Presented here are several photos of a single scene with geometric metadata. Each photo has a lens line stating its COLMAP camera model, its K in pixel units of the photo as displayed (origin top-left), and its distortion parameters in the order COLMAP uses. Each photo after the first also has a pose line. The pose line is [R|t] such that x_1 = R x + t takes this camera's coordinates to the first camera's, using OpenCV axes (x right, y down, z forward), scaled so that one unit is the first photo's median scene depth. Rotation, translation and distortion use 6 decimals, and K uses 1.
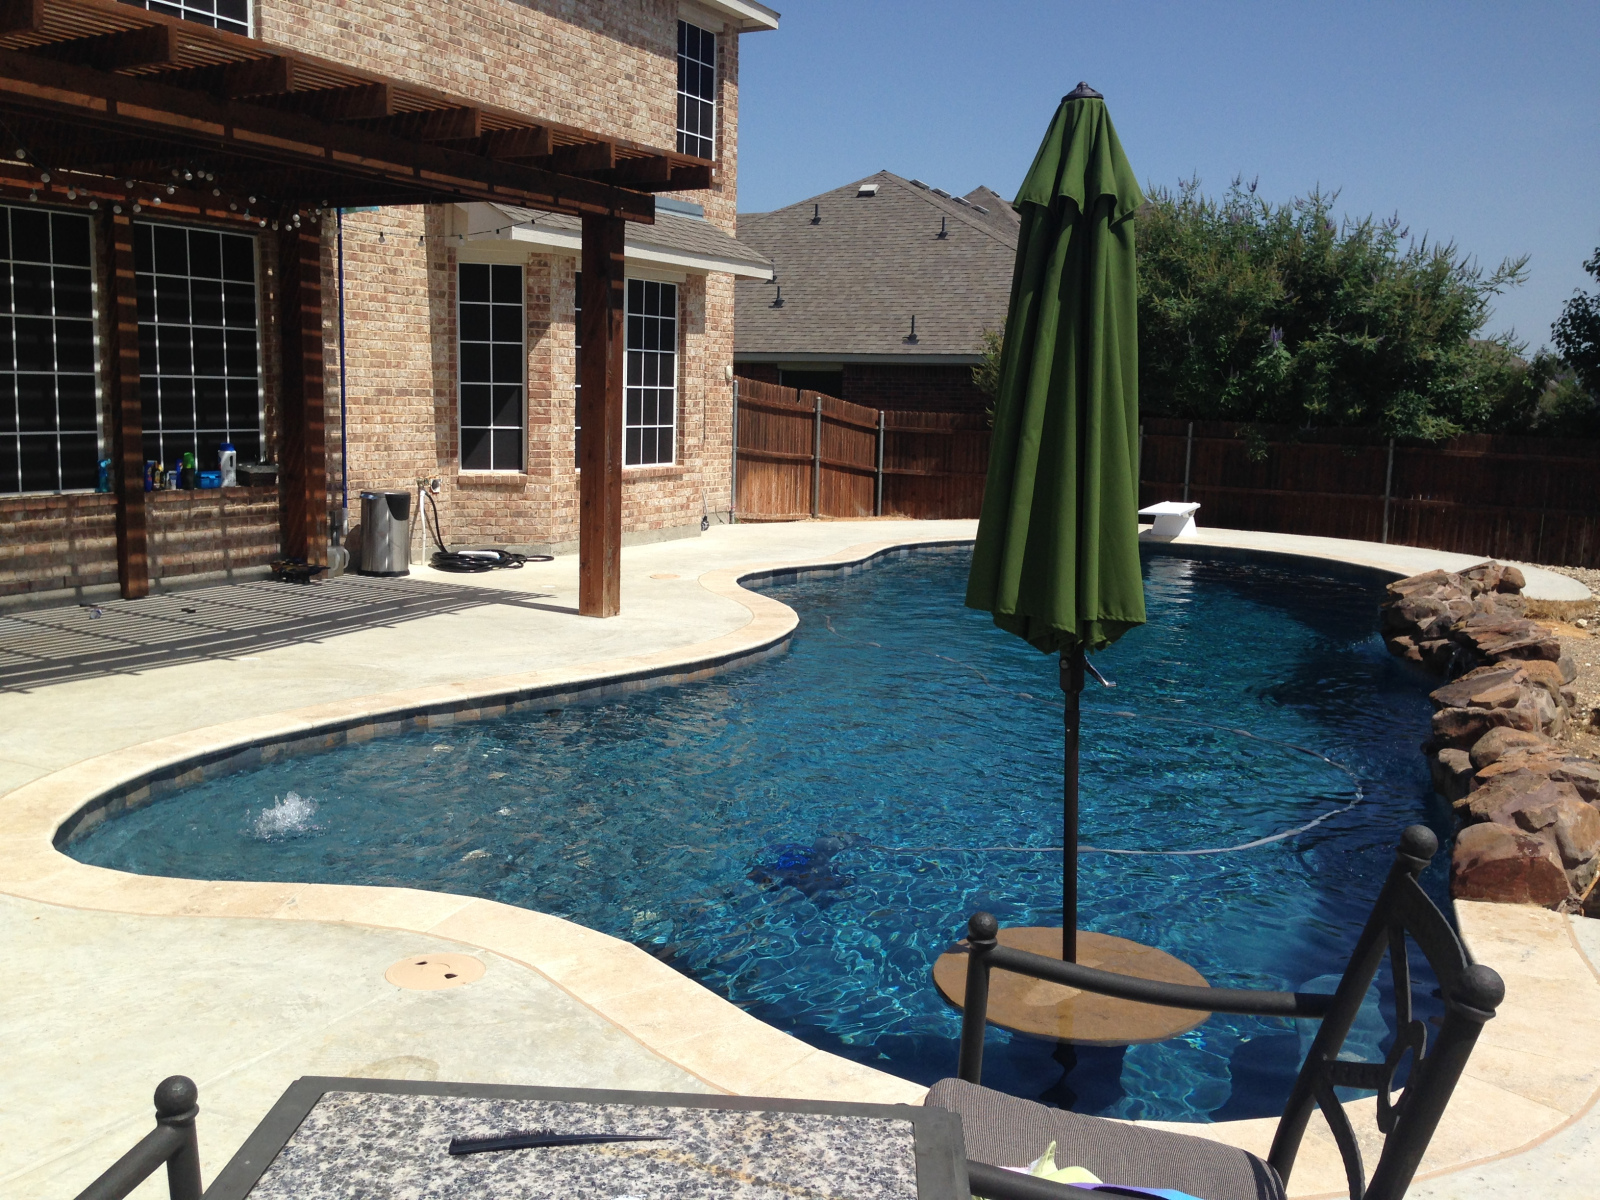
lens RADIAL K [[1503.5, 0, 800.0], [0, 1503.5, 600.0], [0, 0, 1]] dist [0.138886, 0.007933]
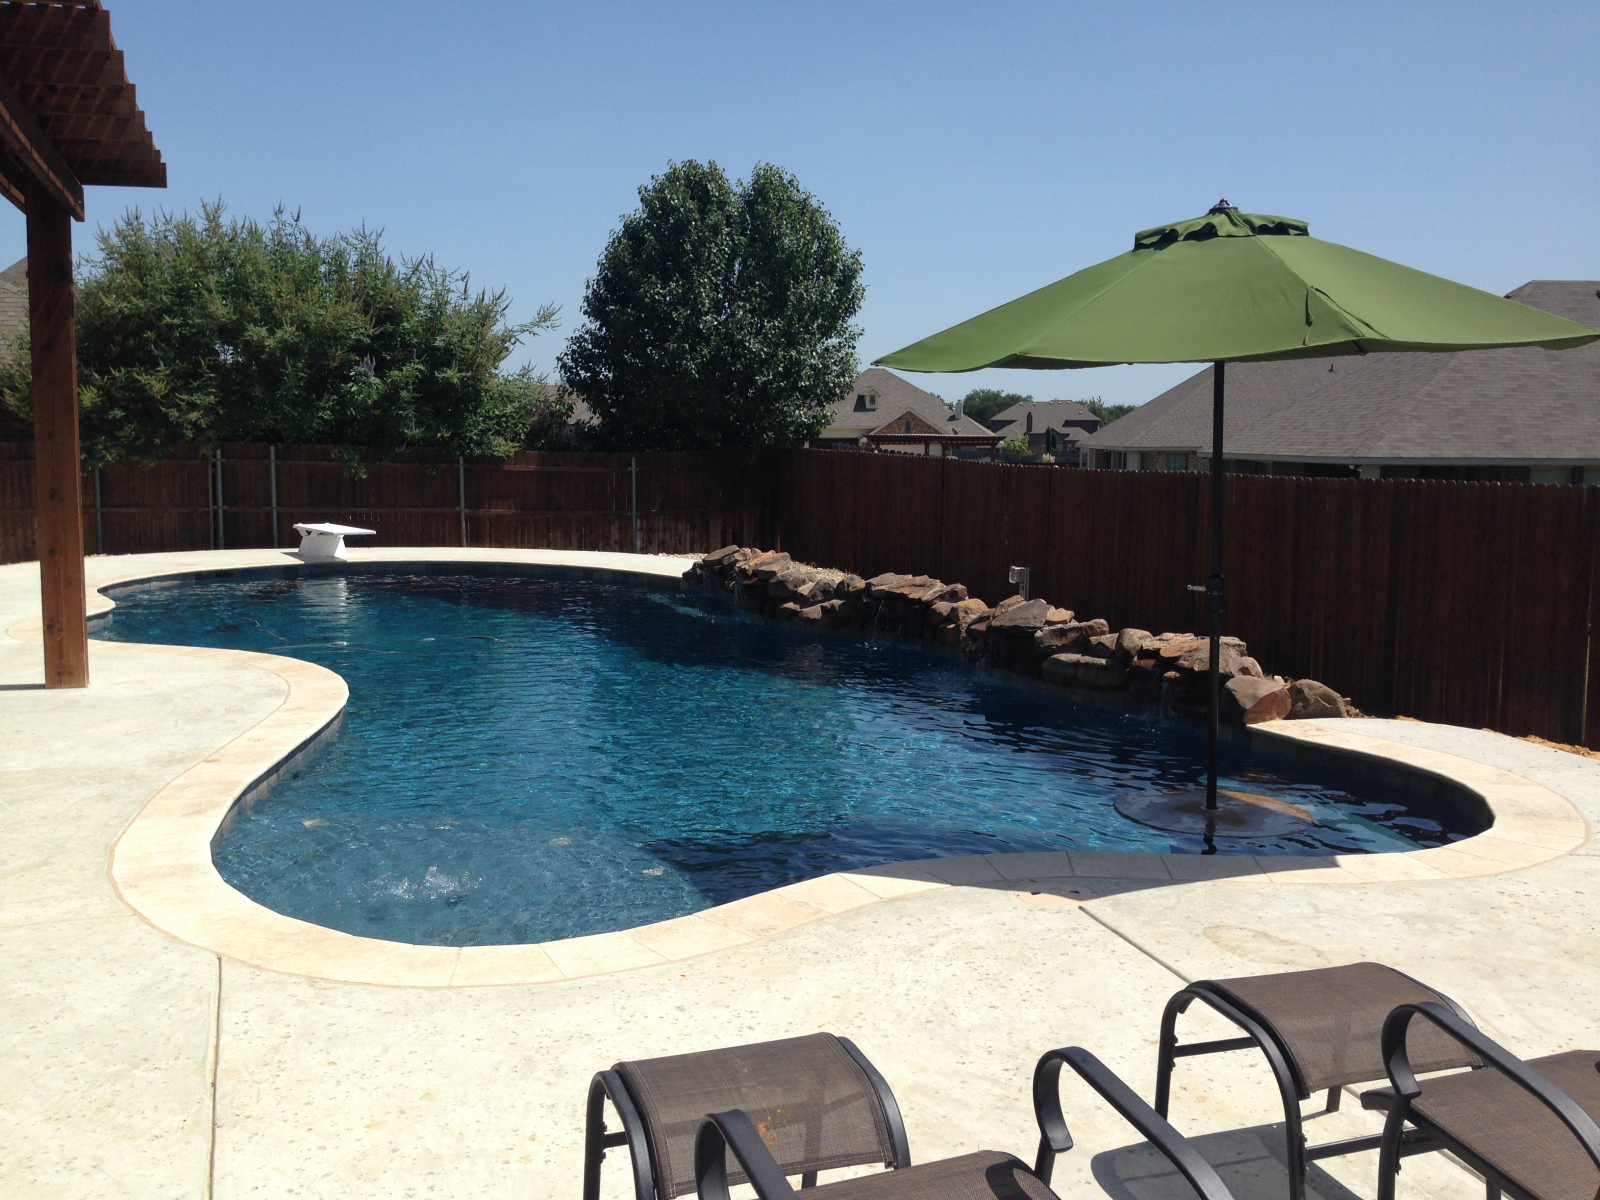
lens RADIAL K [[1503.5, 0, 800.0], [0, 1503.5, 600.0], [0, 0, 1]] dist [0.138886, 0.007933]
pose [[0.657197, -0.105130, 0.746351, -0.298029], [0.116530, 0.992491, 0.037191, -0.013522], [-0.744656, 0.062531, 0.664512, 0.081917]]
